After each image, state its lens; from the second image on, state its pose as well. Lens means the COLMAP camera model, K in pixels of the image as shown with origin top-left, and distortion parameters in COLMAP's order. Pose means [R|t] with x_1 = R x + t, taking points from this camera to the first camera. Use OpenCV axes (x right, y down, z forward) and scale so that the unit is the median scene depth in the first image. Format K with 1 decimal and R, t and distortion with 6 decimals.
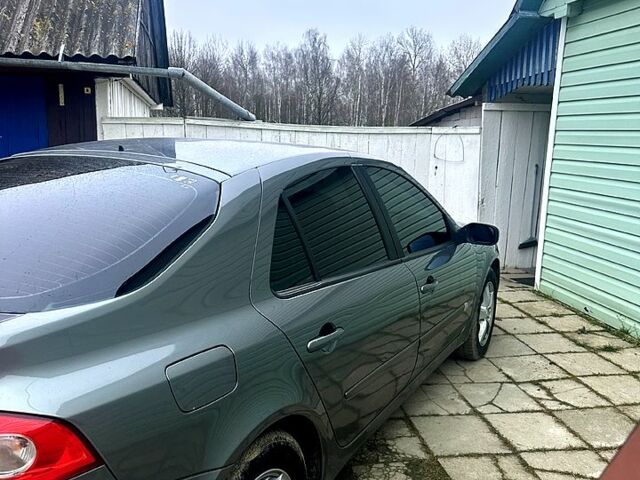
lens RADIAL K [[596.2, 0, 320.0], [0, 596.2, 240.0], [0, 0, 1]] dist [0.175161, -0.343957]
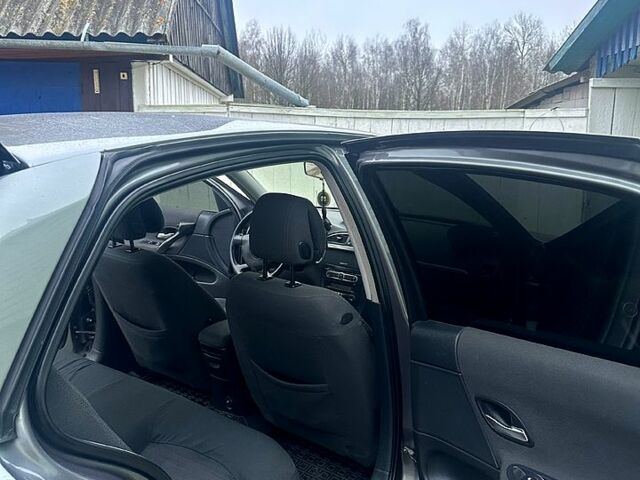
lens RADIAL K [[596.2, 0, 320.0], [0, 596.2, 240.0], [0, 0, 1]] dist [0.175161, -0.343957]
pose [[0.986636, 0.016622, -0.162089, 0.045538], [-0.015211, 0.999835, 0.009943, -0.013729], [0.162227, -0.007345, 0.986726, 0.131759]]
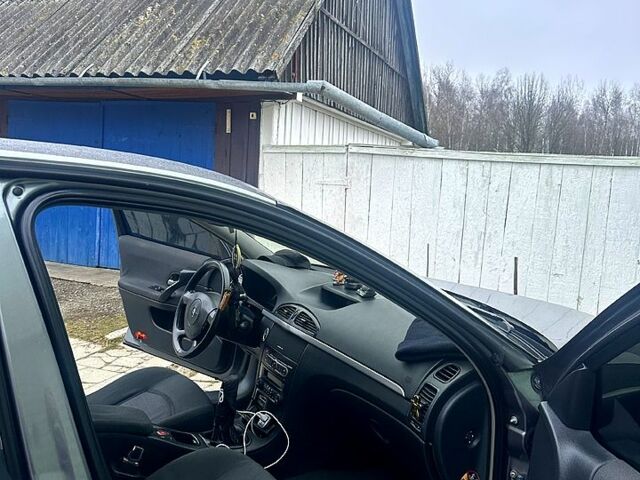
lens RADIAL K [[596.2, 0, 320.0], [0, 596.2, 240.0], [0, 0, 1]] dist [0.175161, -0.343957]
pose [[0.846614, 0.077480, -0.526537, 0.149649], [-0.115973, 0.992429, -0.040436, -0.034360], [0.519418, 0.095298, 0.849190, 0.269205]]
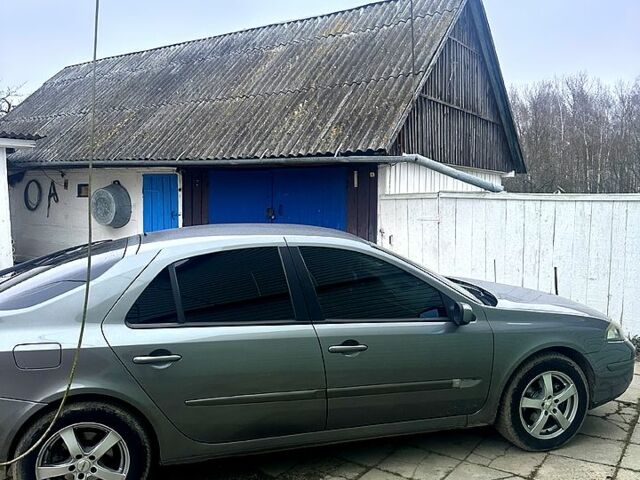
lens RADIAL K [[596.2, 0, 320.0], [0, 596.2, 240.0], [0, 0, 1]] dist [0.175161, -0.343957]
pose [[0.712653, 0.027552, -0.700976, 0.358678], [-0.091267, 0.994377, -0.053703, -0.025595], [0.695555, 0.102248, 0.711160, 0.033061]]
